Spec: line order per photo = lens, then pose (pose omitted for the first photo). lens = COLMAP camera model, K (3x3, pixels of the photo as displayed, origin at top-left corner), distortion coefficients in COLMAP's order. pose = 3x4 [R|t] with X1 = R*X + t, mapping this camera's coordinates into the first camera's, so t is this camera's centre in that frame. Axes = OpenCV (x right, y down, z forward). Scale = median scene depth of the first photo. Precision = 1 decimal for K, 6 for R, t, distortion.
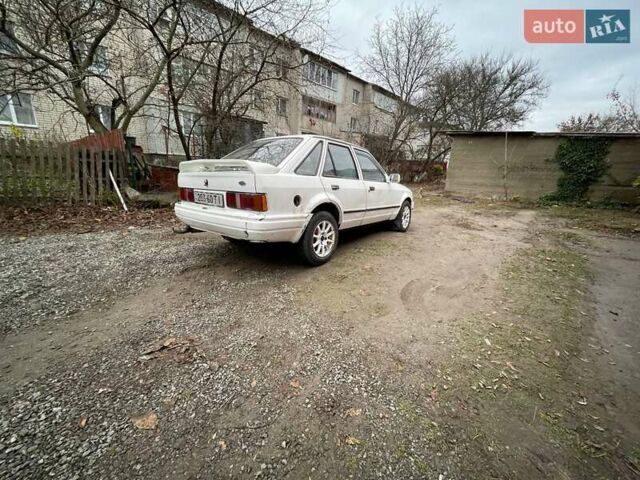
lens RADIAL K [[257.8, 0, 320.0], [0, 257.8, 240.0], [0, 0, 1]] dist [-0.000926, -0.000184]
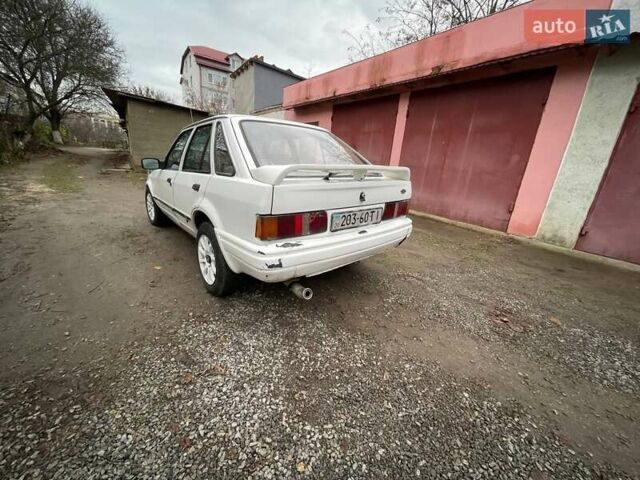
lens RADIAL K [[256.3, 0, 320.0], [0, 256.3, 240.0], [0, 0, 1]] dist [0.004446, -0.002930]
pose [[0.178508, -0.313721, 0.932585, -0.383764], [0.185365, 0.941559, 0.281259, -0.109269], [-0.966320, 0.122661, 0.226228, 0.319349]]
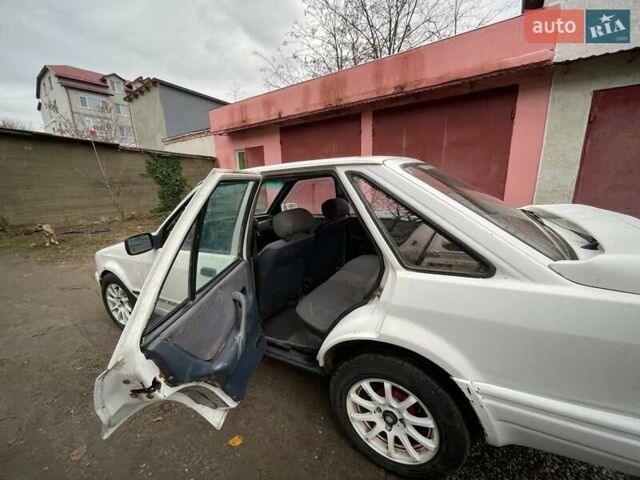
lens RADIAL K [[257.8, 0, 320.0], [0, 257.8, 240.0], [0, 0, 1]] dist [-0.000926, -0.000184]
pose [[-0.157382, -0.257913, 0.953264, -0.270853], [0.279805, 0.914090, 0.293510, -0.183078], [-0.947069, 0.312921, -0.071696, 0.508322]]
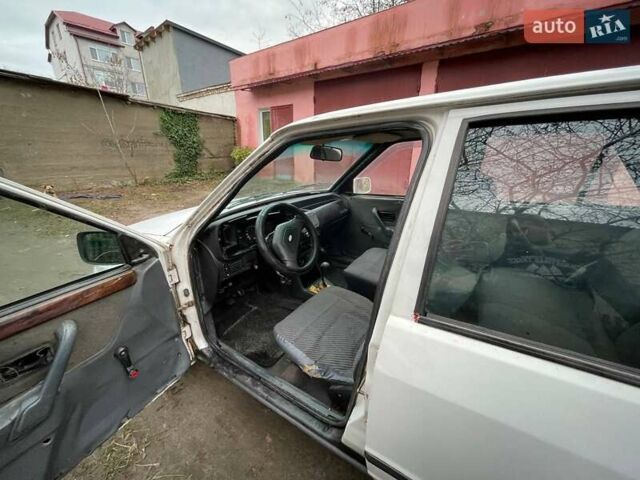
lens RADIAL K [[256.3, 0, 320.0], [0, 256.3, 240.0], [0, 0, 1]] dist [0.004446, -0.002930]
pose [[-0.104179, -0.368241, 0.923875, -0.142091], [0.244913, 0.890825, 0.382685, -0.188600], [-0.963932, 0.266137, -0.002618, 0.571295]]
